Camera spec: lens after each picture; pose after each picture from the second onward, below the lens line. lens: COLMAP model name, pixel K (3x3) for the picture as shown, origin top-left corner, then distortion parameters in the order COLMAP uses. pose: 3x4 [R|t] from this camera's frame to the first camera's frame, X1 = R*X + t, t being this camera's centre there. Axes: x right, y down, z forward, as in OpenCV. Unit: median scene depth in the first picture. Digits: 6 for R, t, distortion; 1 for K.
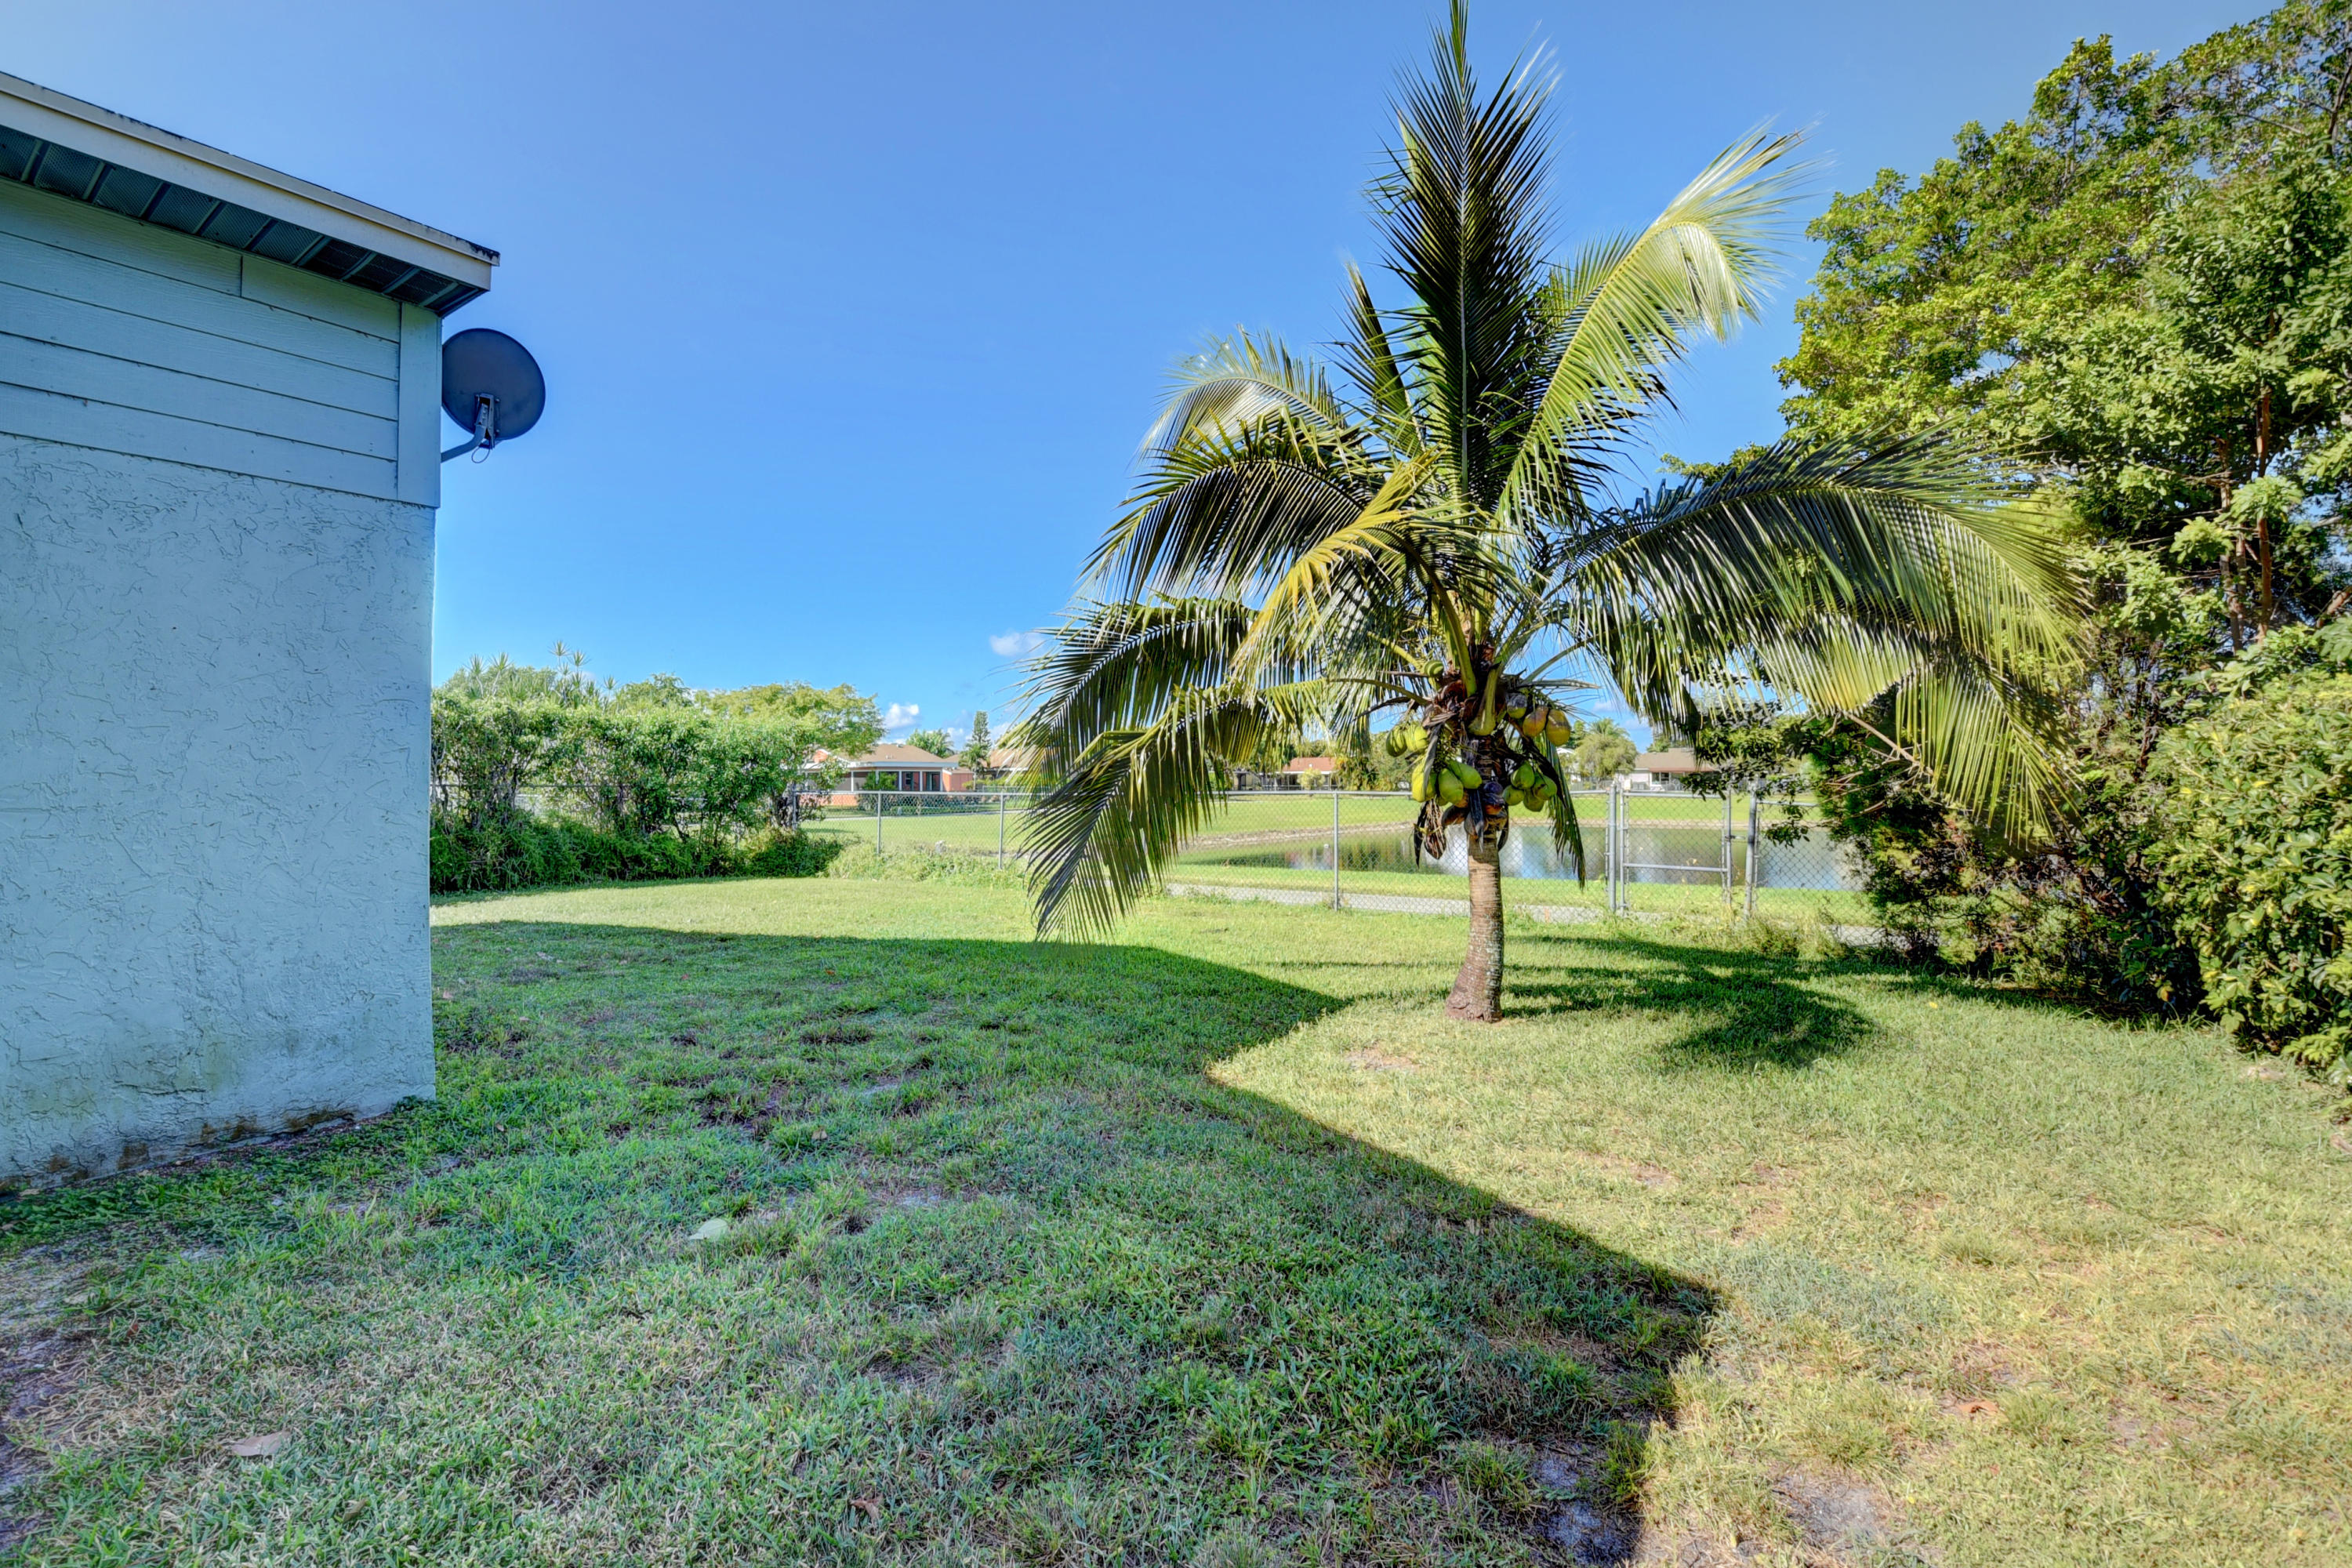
lens RADIAL K [[1034.3, 0, 1177.3], [0, 1034.3, 788.3], [0, 0, 1]] dist [-0.003330, -0.014107]
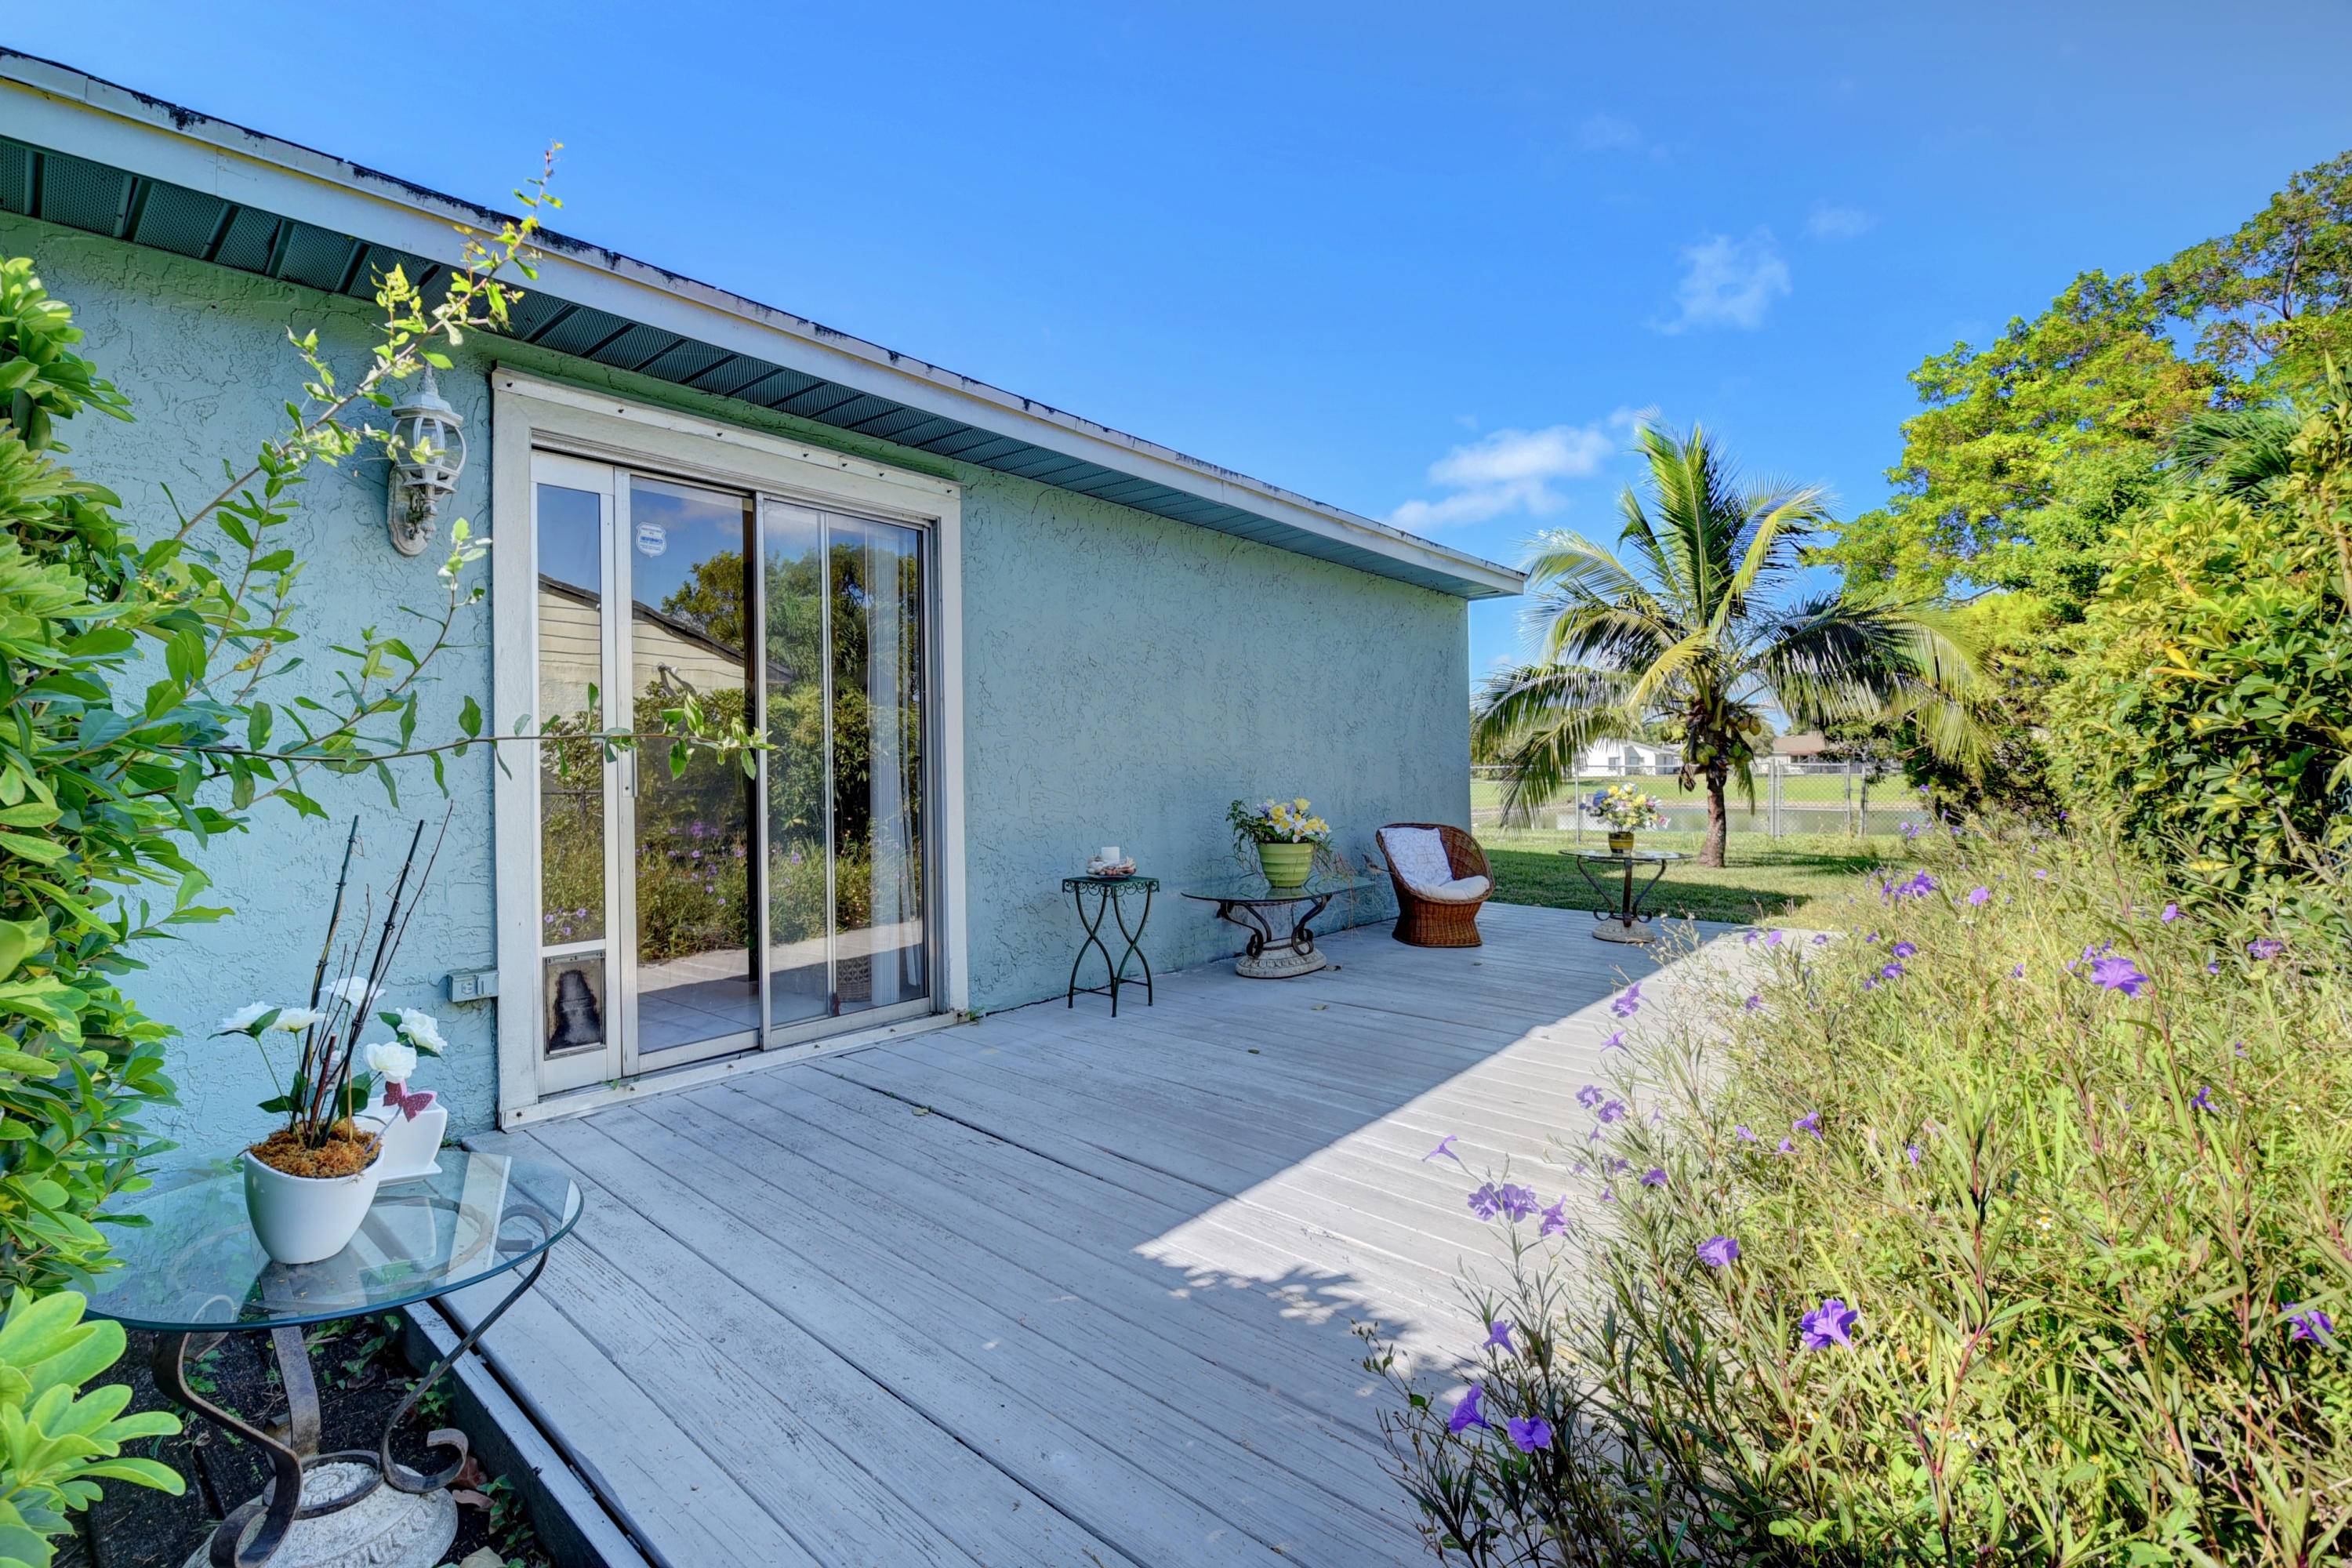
lens RADIAL K [[1034.3, 0, 1174.3], [0, 1034.3, 769.1], [0, 0, 1]] dist [-0.003330, -0.014107]
pose [[0.994508, -0.008020, -0.104353, -0.538449], [0.006568, 0.999877, -0.014250, 0.044781], [0.104454, 0.013487, 0.994438, -1.111638]]
